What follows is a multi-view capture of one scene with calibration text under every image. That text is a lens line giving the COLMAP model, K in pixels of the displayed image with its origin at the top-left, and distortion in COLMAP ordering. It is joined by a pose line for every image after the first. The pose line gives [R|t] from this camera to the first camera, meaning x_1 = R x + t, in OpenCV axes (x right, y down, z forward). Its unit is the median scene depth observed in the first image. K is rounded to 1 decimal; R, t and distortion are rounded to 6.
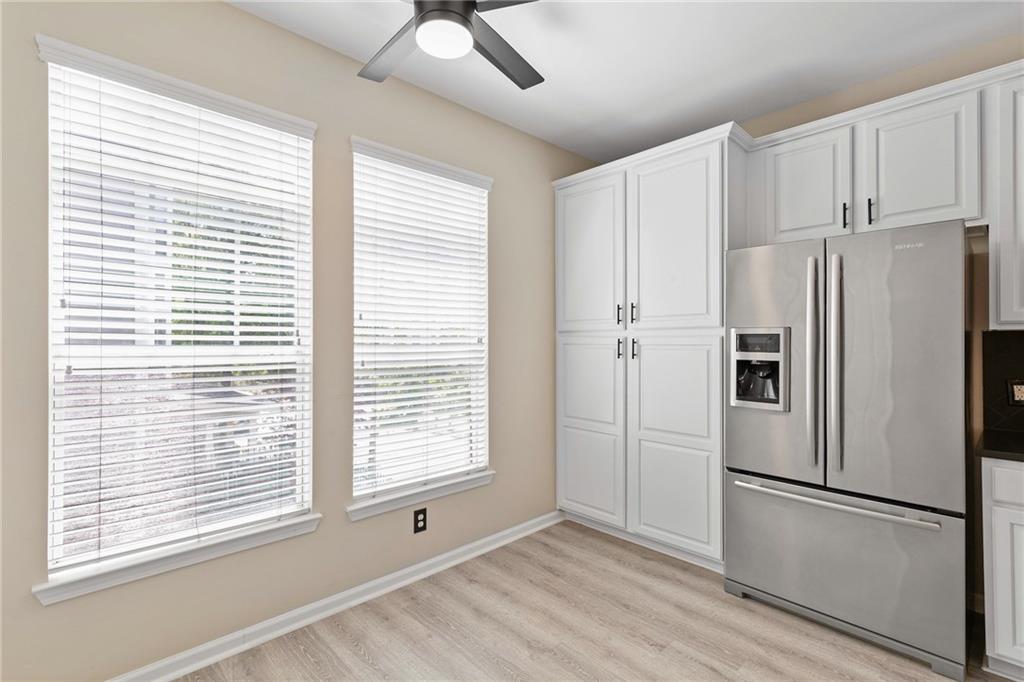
lens RADIAL K [[474.1, 0, 519.5], [0, 474.1, 338.5], [0, 0, 1]] dist [0.010211, -0.000363]
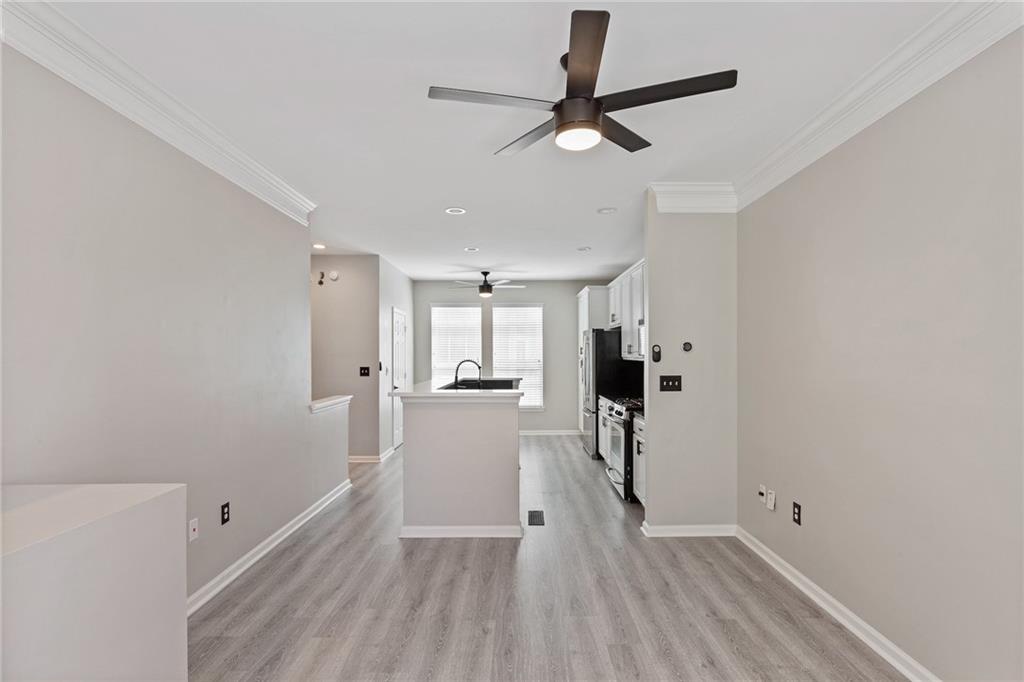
lens RADIAL K [[520.1, 0, 510.2], [0, 520.1, 356.4], [0, 0, 1]] dist [0.002091, 0.000182]
pose [[0.713034, 0.001102, -0.701128, 2.444391], [0.007913, 0.999922, 0.009619, -0.065254], [0.701085, -0.012407, 0.712970, -1.656891]]
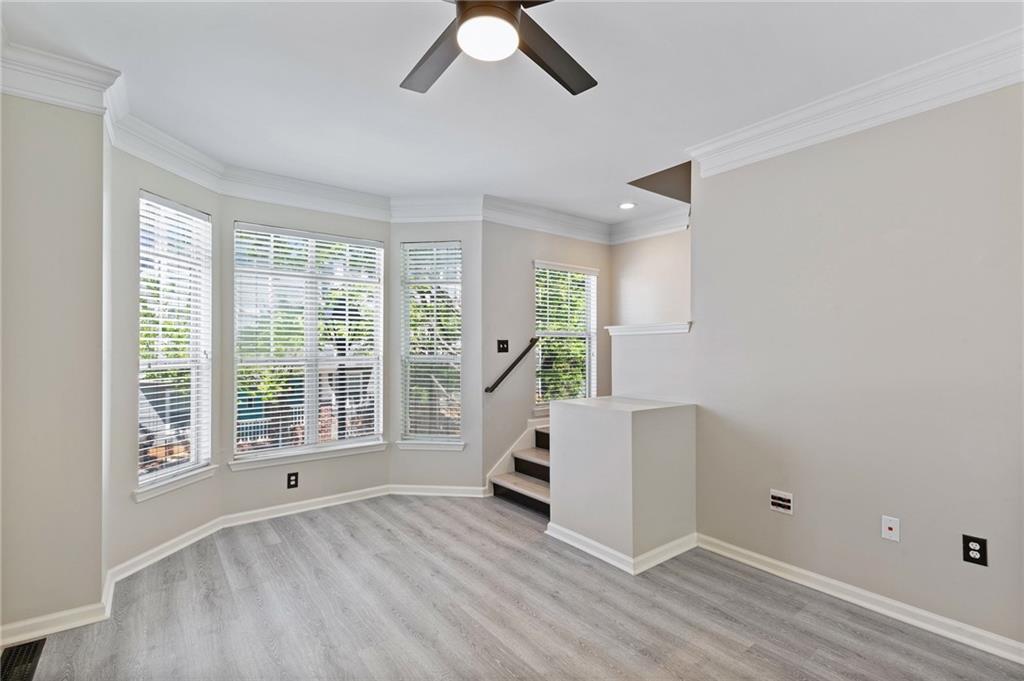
lens RADIAL K [[471.7, 0, 525.2], [0, 471.7, 347.8], [0, 0, 1]] dist [0.002585, 0.000613]
pose [[-0.995193, -0.001299, 0.097920, 1.710960], [-0.002289, 0.999947, -0.010006, -0.025390], [-0.097902, -0.010183, -0.995144, -0.174549]]
